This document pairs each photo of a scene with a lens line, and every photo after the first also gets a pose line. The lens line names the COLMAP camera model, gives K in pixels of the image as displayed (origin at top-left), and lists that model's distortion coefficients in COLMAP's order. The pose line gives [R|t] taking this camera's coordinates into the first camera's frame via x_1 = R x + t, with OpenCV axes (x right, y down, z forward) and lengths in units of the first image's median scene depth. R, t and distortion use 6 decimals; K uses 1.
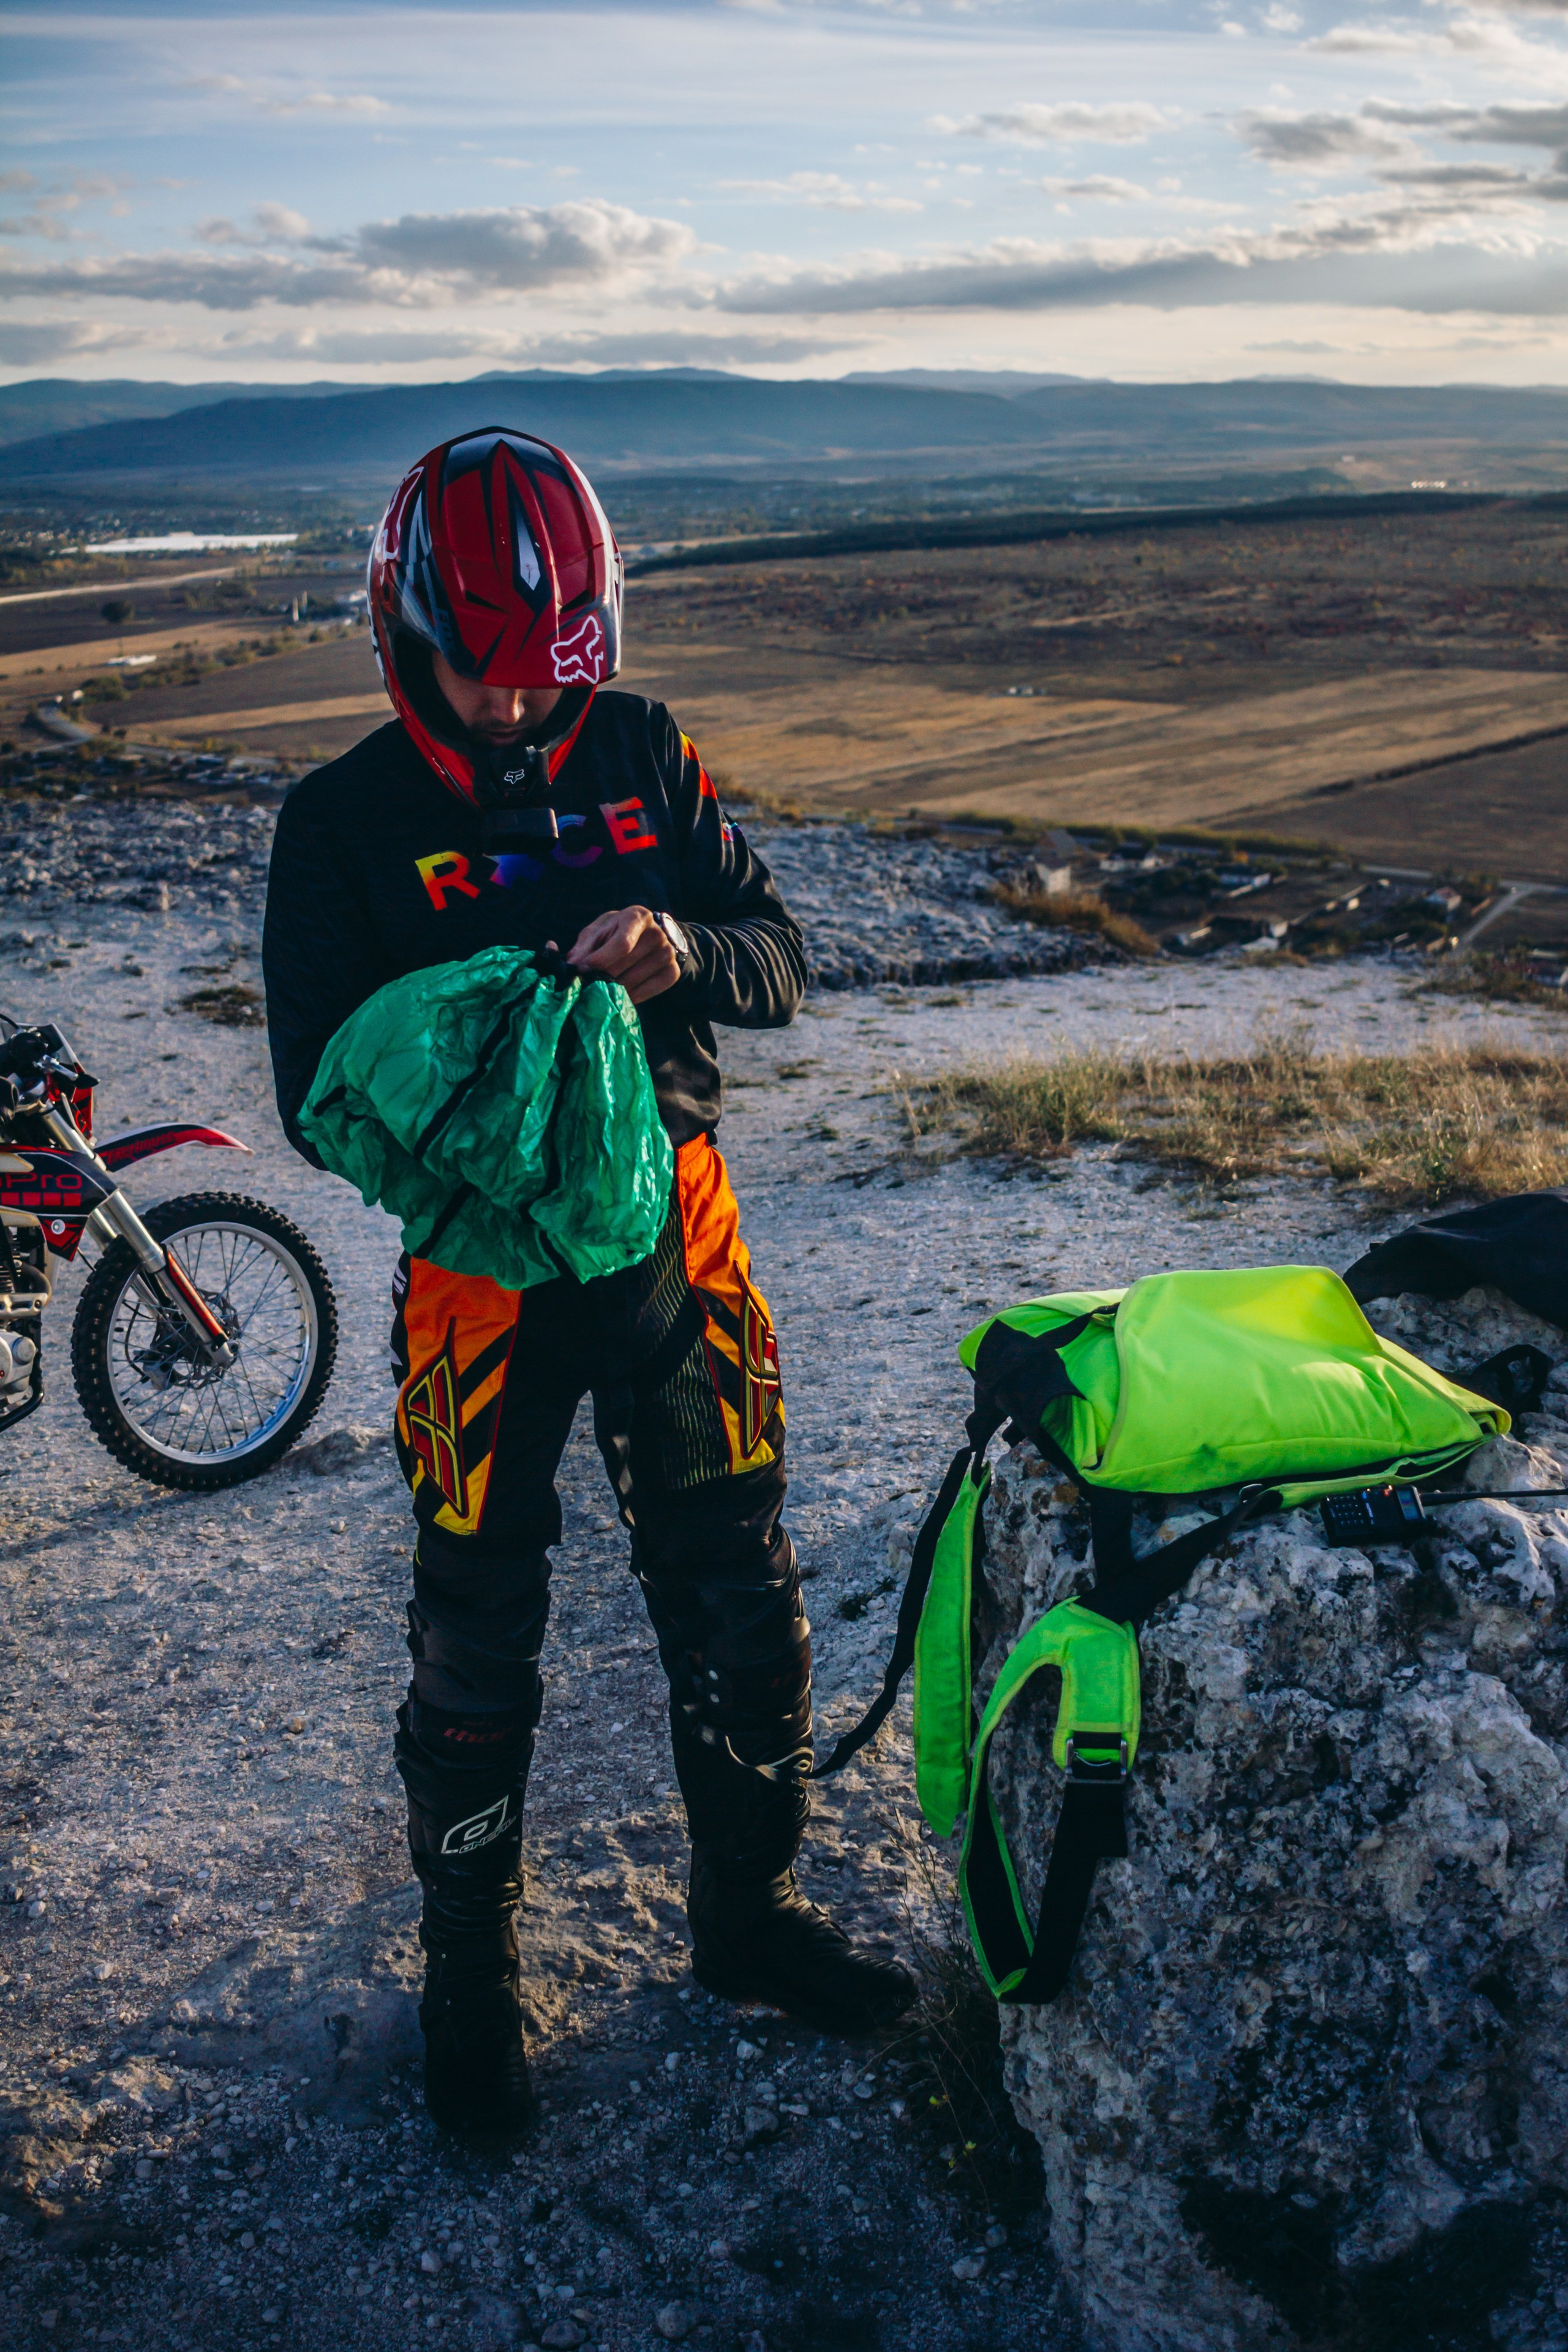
lens RADIAL K [[2647.4, 0, 797.1], [0, 2647.4, 1158.4], [0, 0, 1]] dist [-0.122334, 0.117068]
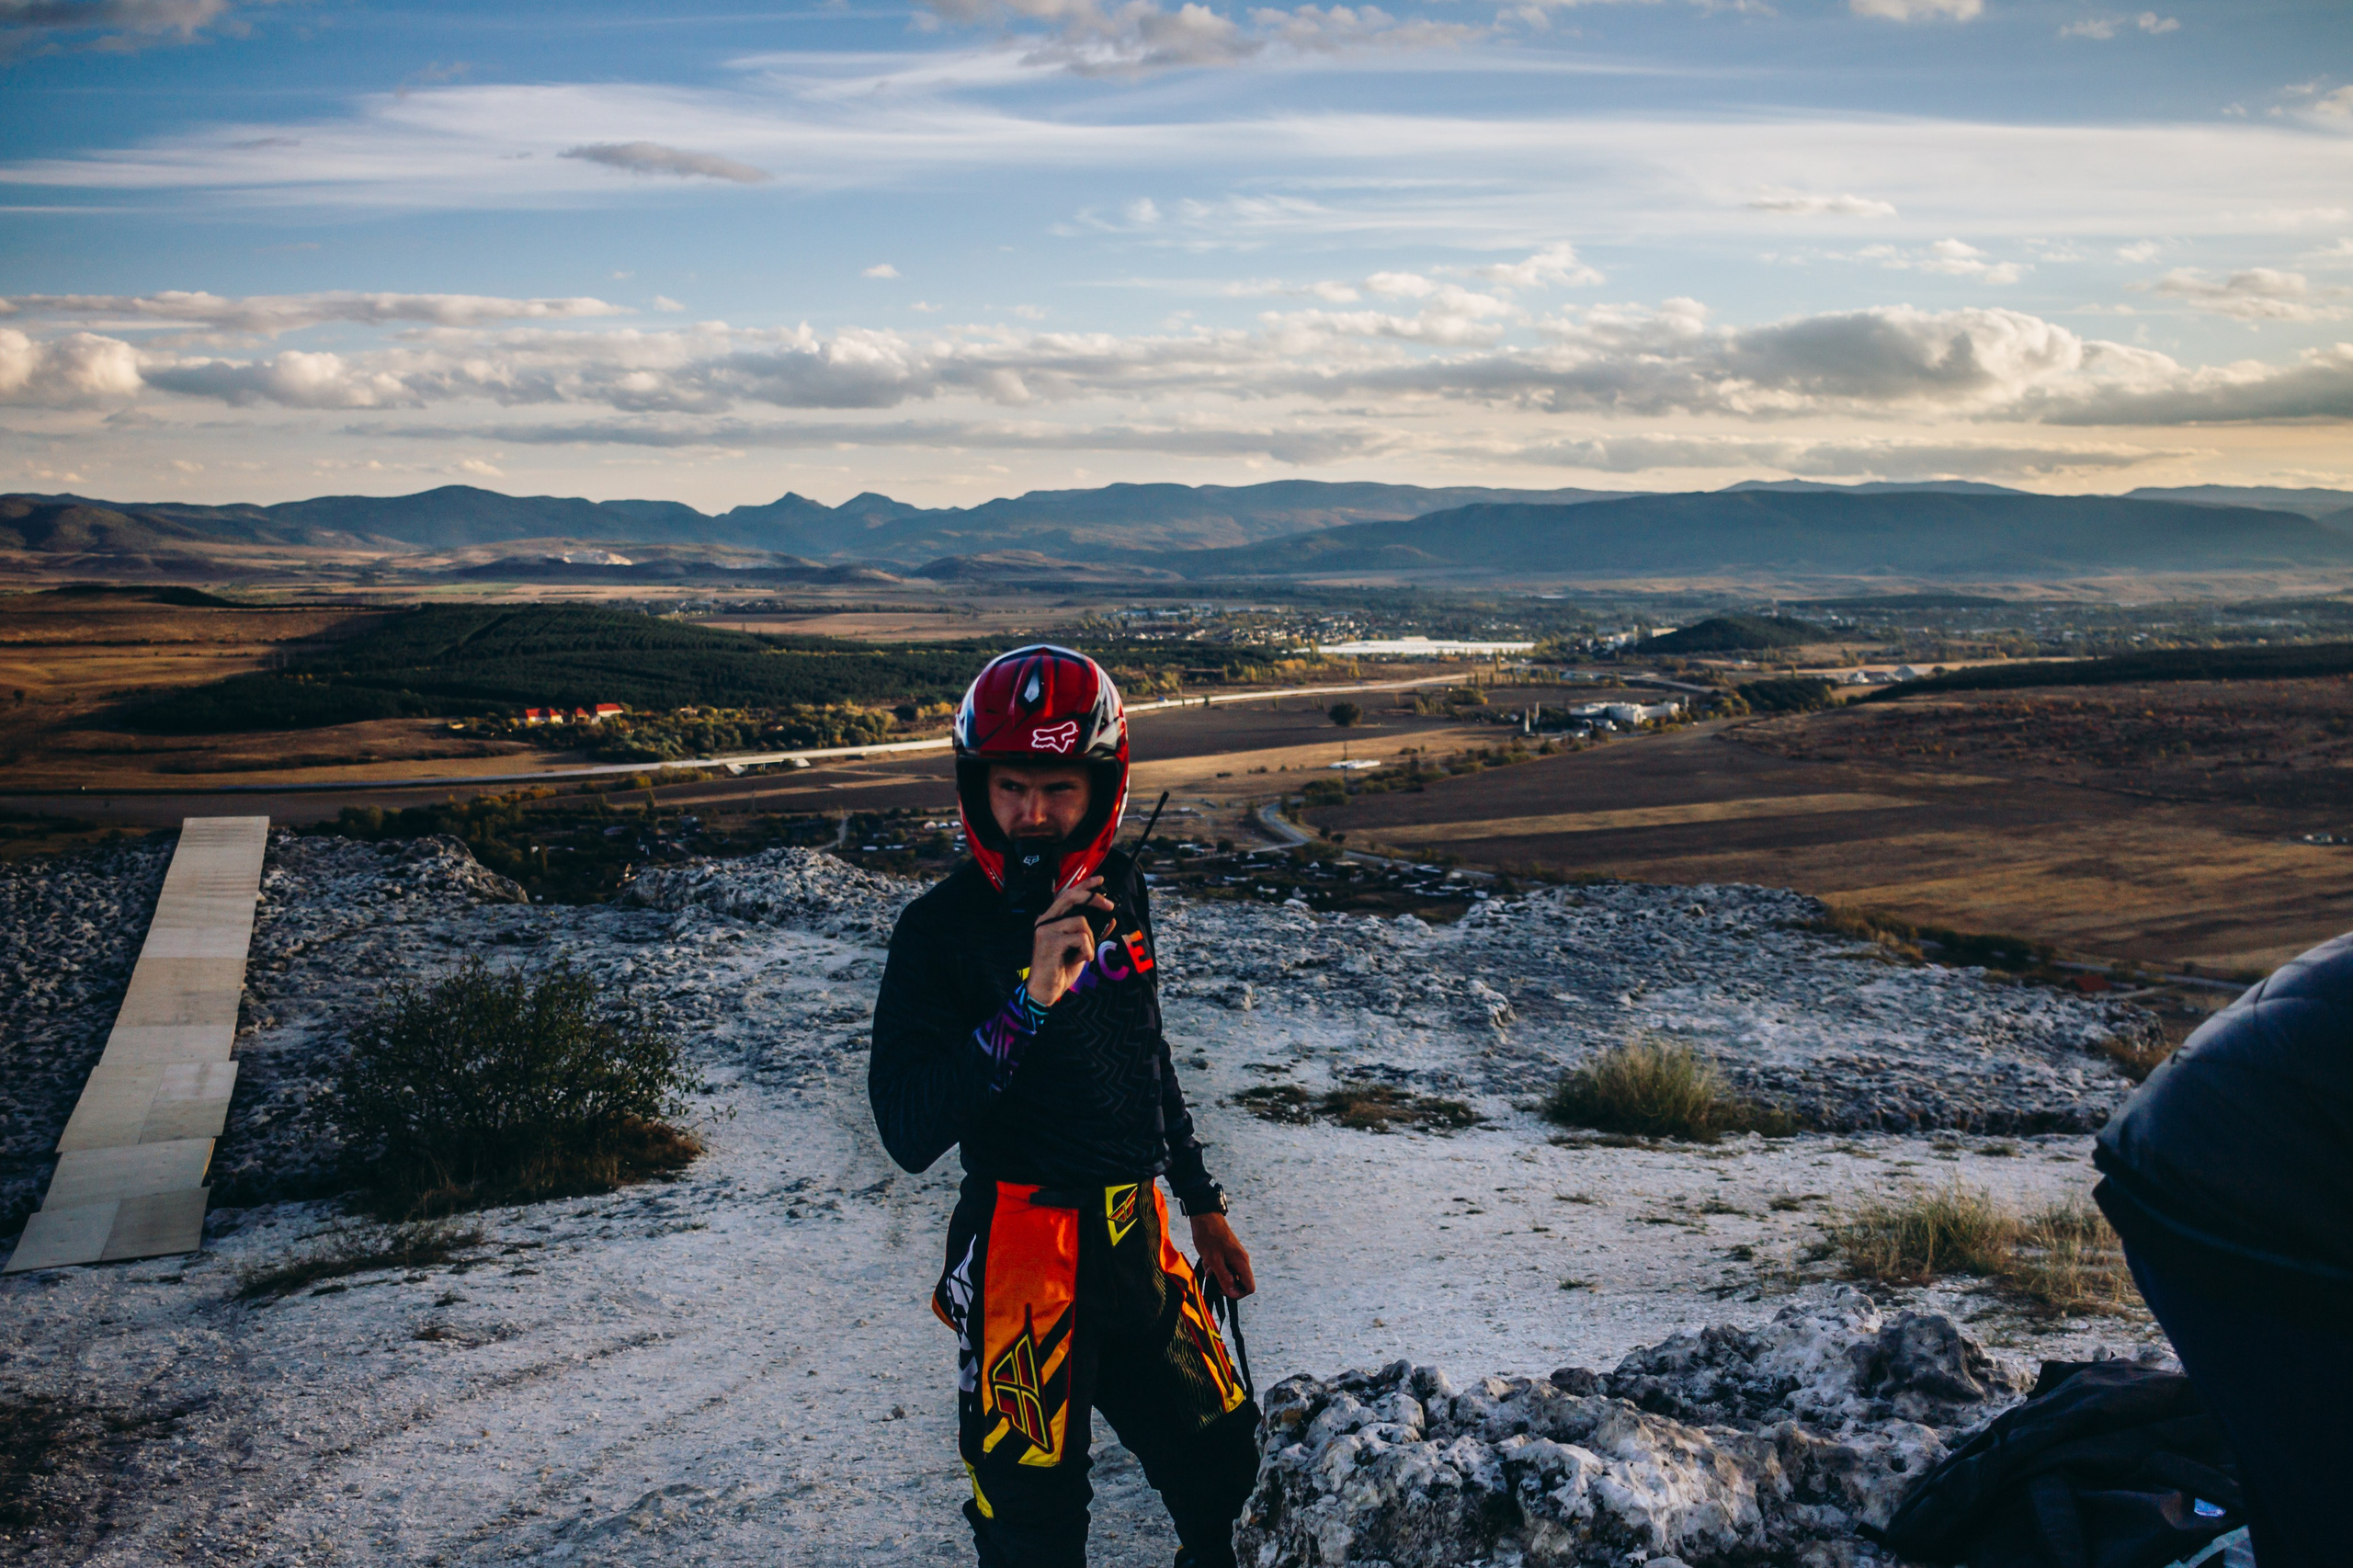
lens RADIAL K [[2826.6, 0, 1176.8], [0, 2826.6, 812.7], [0, 0, 1]] dist [-0.120570, 0.112317]
pose [[0.952035, 0.041466, -0.303168, 0.072648], [-0.093387, 0.982879, -0.158830, 0.008959], [0.291391, 0.179523, 0.939608, -0.064588]]
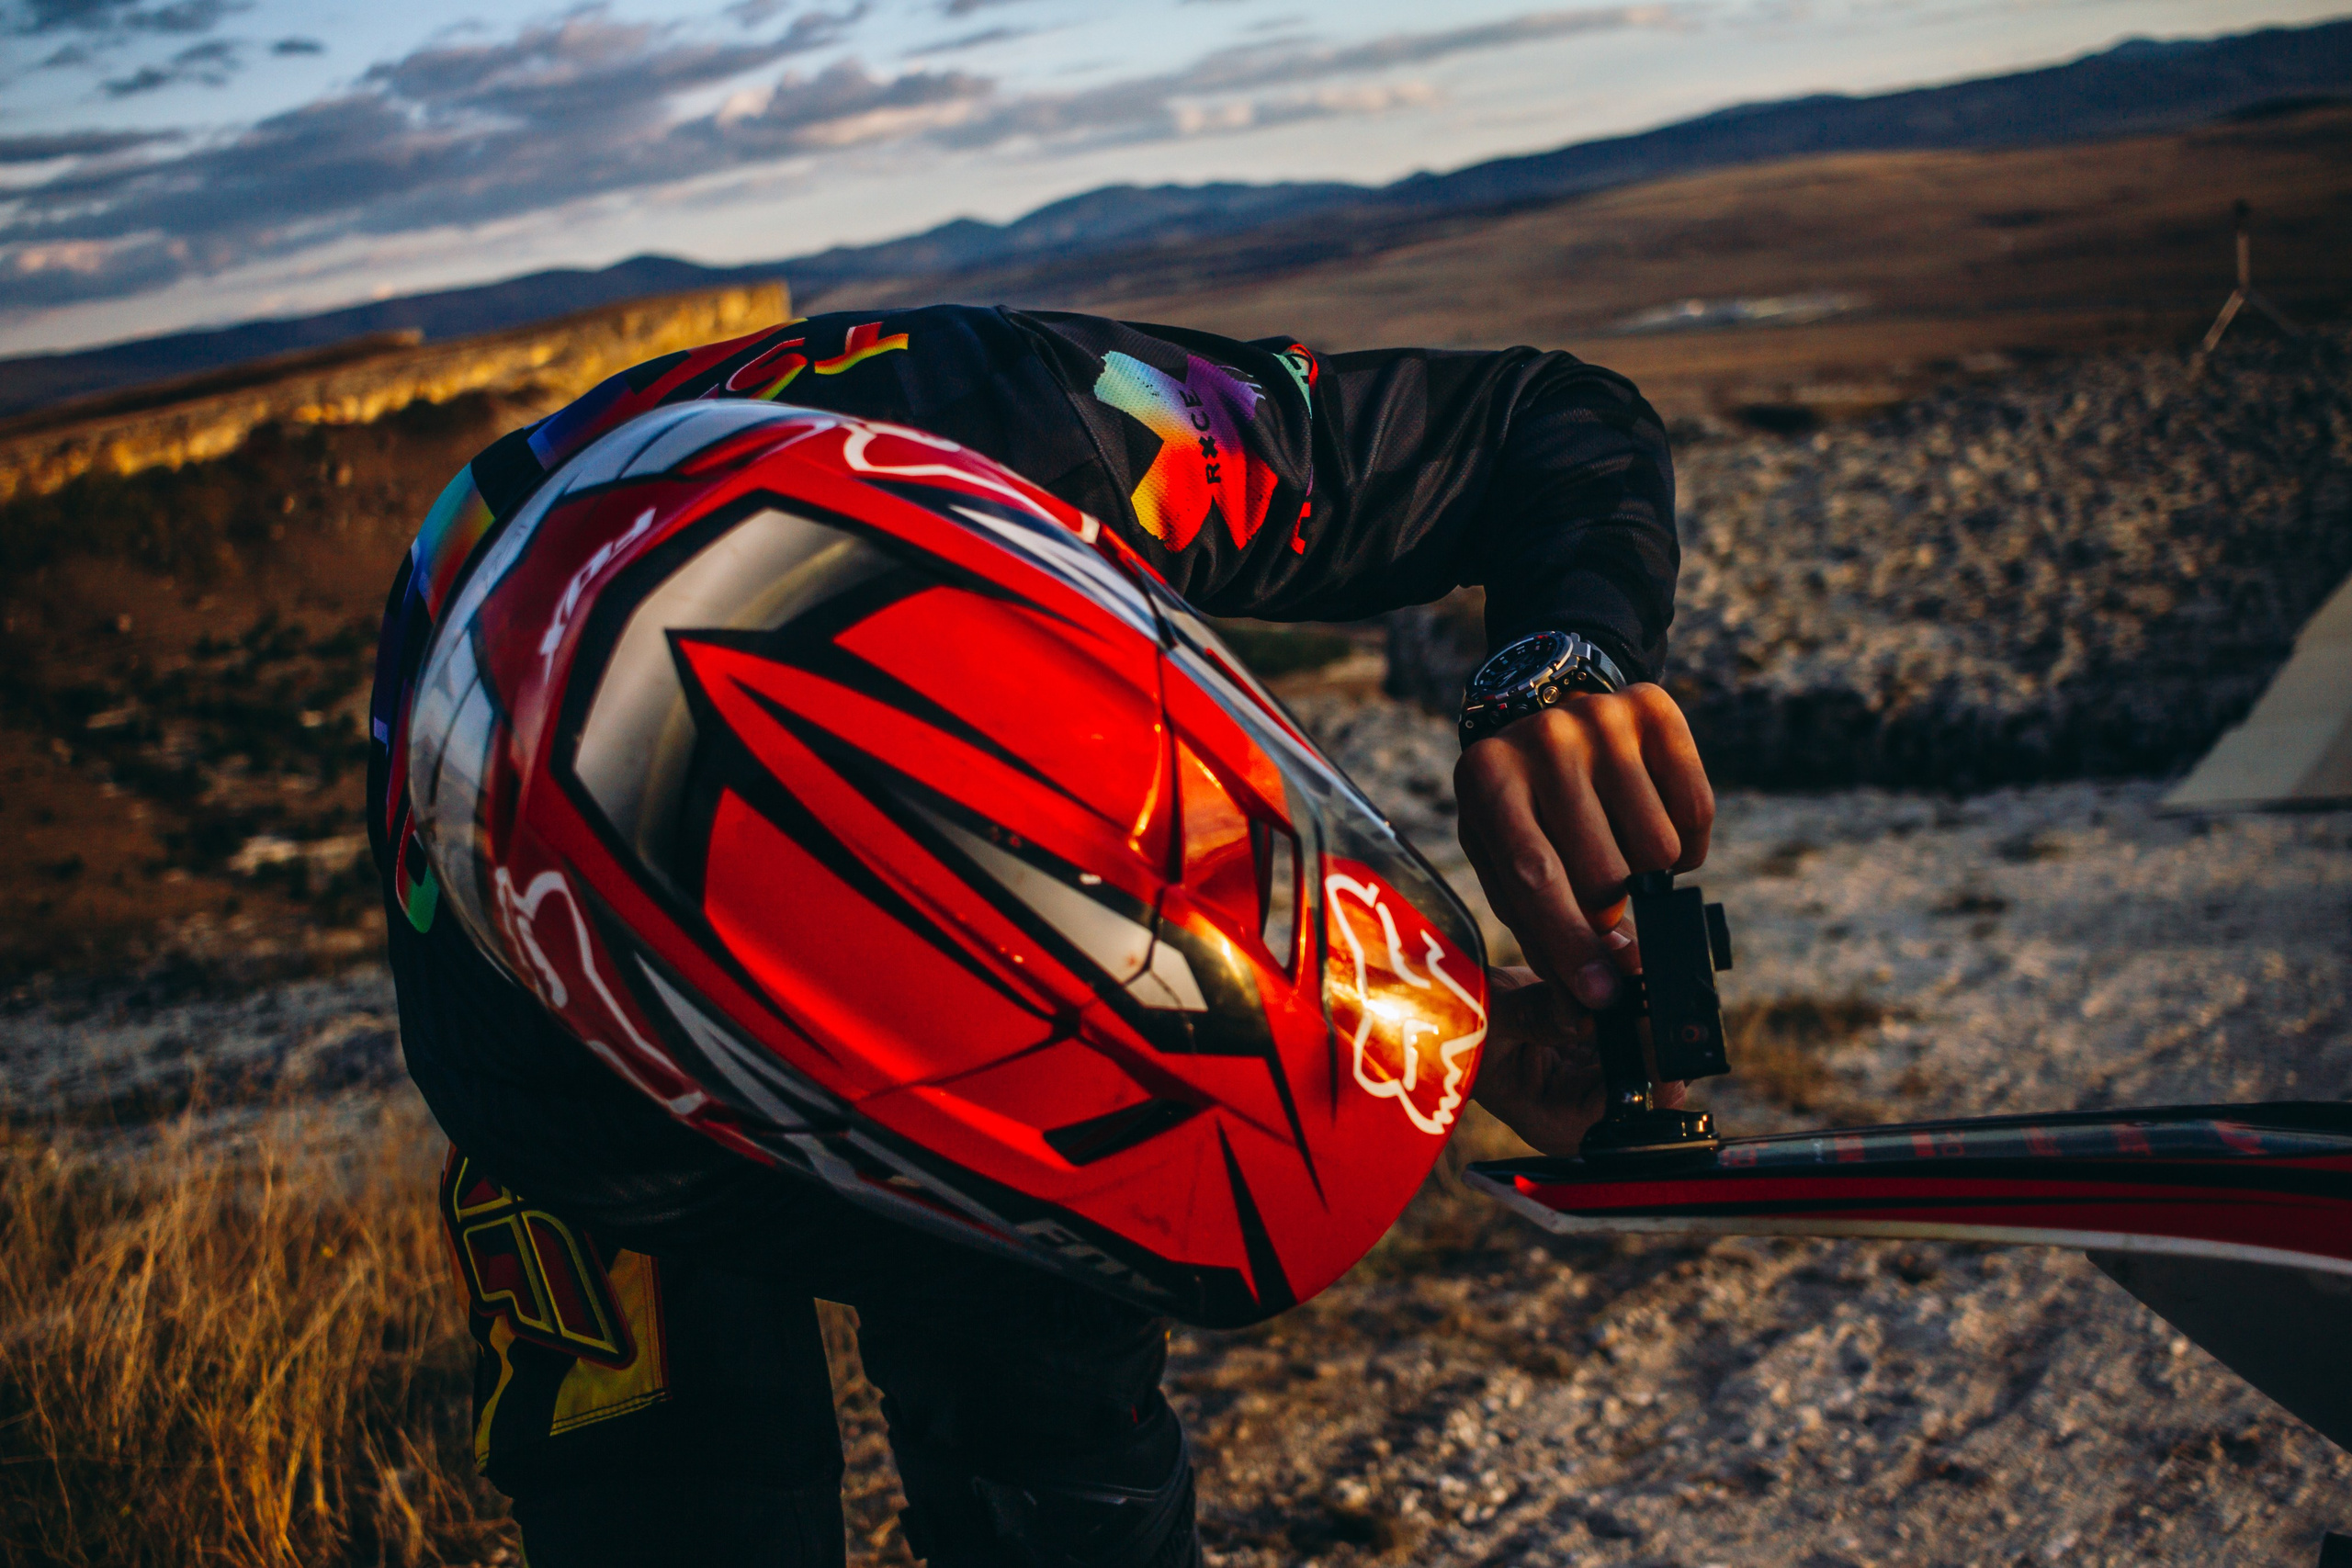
lens RADIAL K [[2656.1, 0, 1176.4], [0, 2656.1, 784.4], [0, 0, 1]] dist [-0.131565, 0.154957]
pose [[0.387563, 0.153924, -0.908902, -0.087457], [-0.119093, 0.986059, 0.116209, -0.001315], [0.914118, 0.063205, 0.400491, 0.238162]]
